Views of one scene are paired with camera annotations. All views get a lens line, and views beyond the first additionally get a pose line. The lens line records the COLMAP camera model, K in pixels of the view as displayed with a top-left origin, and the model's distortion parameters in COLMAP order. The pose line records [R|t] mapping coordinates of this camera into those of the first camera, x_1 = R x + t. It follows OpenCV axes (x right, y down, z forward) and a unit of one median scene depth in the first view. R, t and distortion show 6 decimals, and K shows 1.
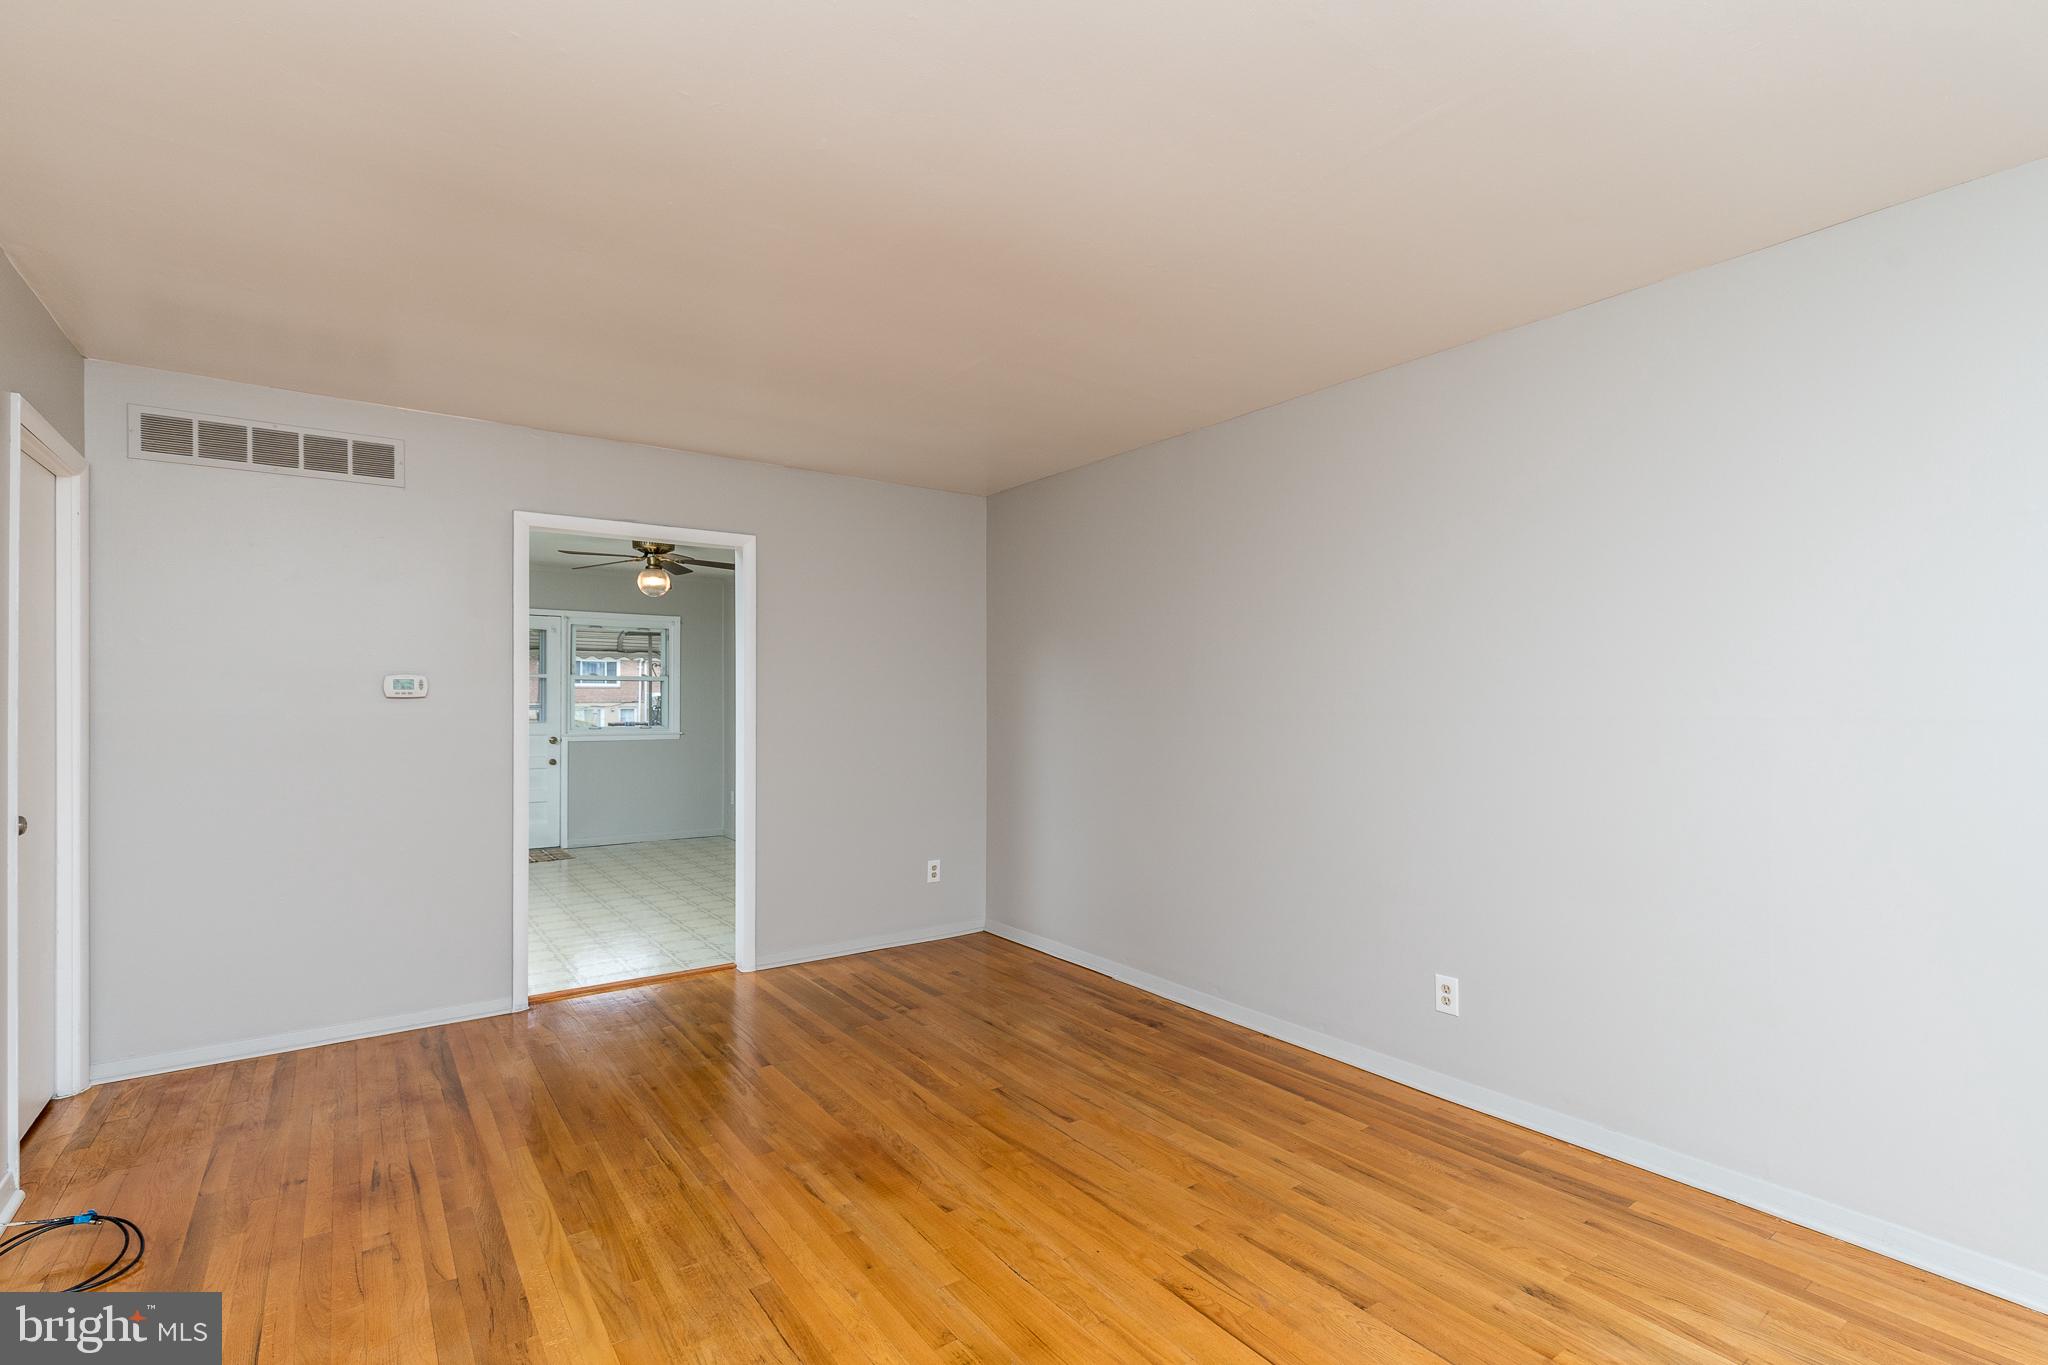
lens RADIAL K [[930.1, 0, 1021.6], [0, 930.1, 689.1], [0, 0, 1]] dist [0.011273, -0.001931]
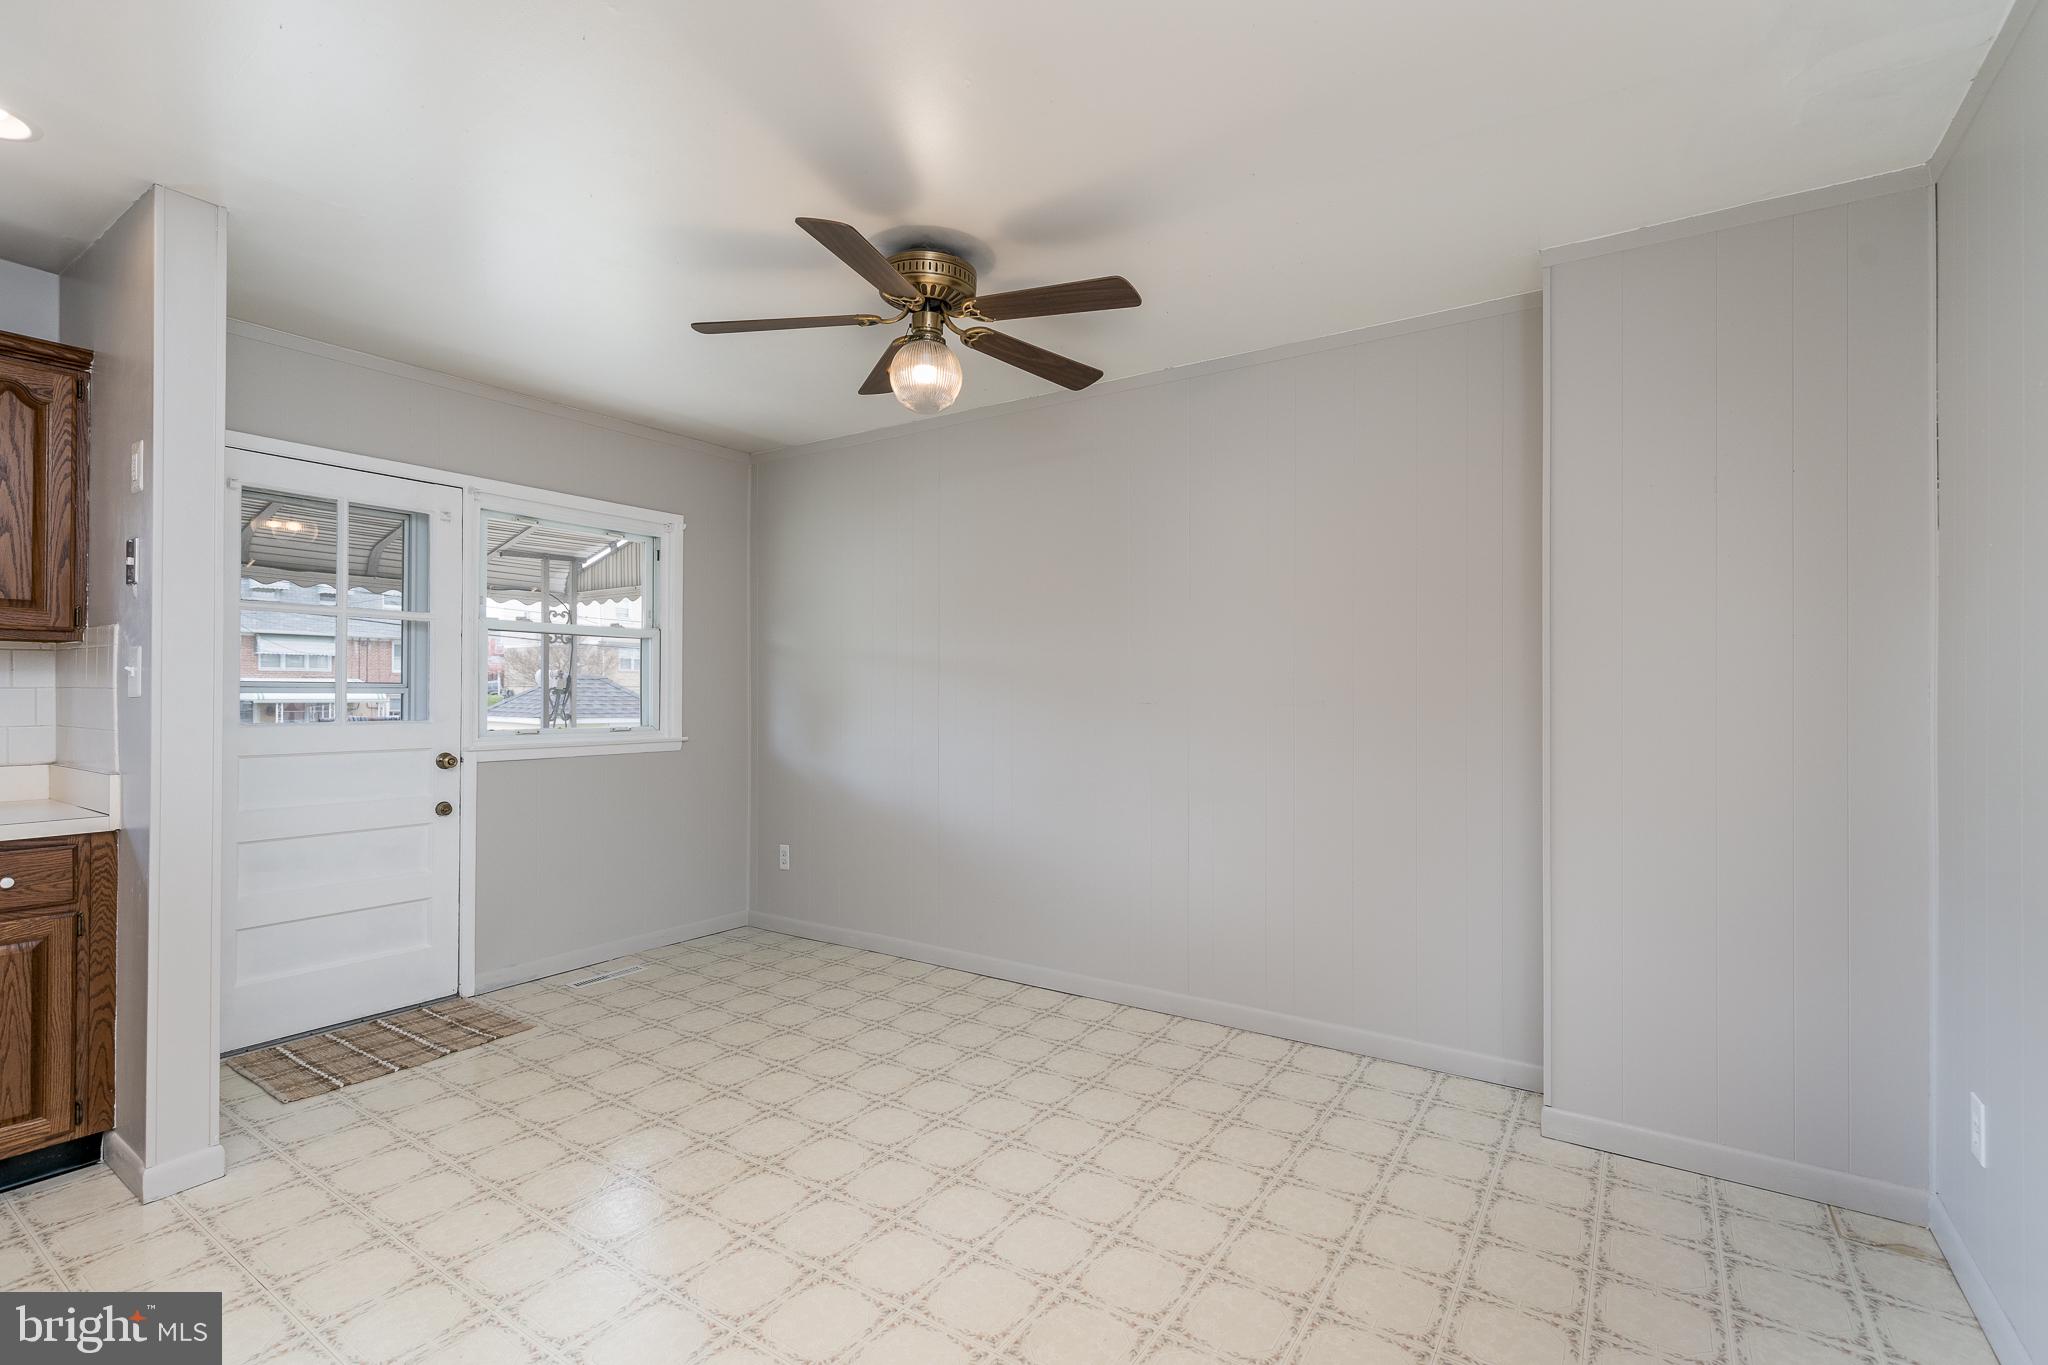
lens RADIAL K [[930.1, 0, 1038.5], [0, 930.1, 686.5], [0, 0, 1]] dist [0.011273, -0.001931]
pose [[0.936821, 0.002990, 0.349796, -0.490109], [-0.006412, 0.999942, 0.008625, 0.016415], [-0.349750, -0.010323, 0.936786, 0.595657]]
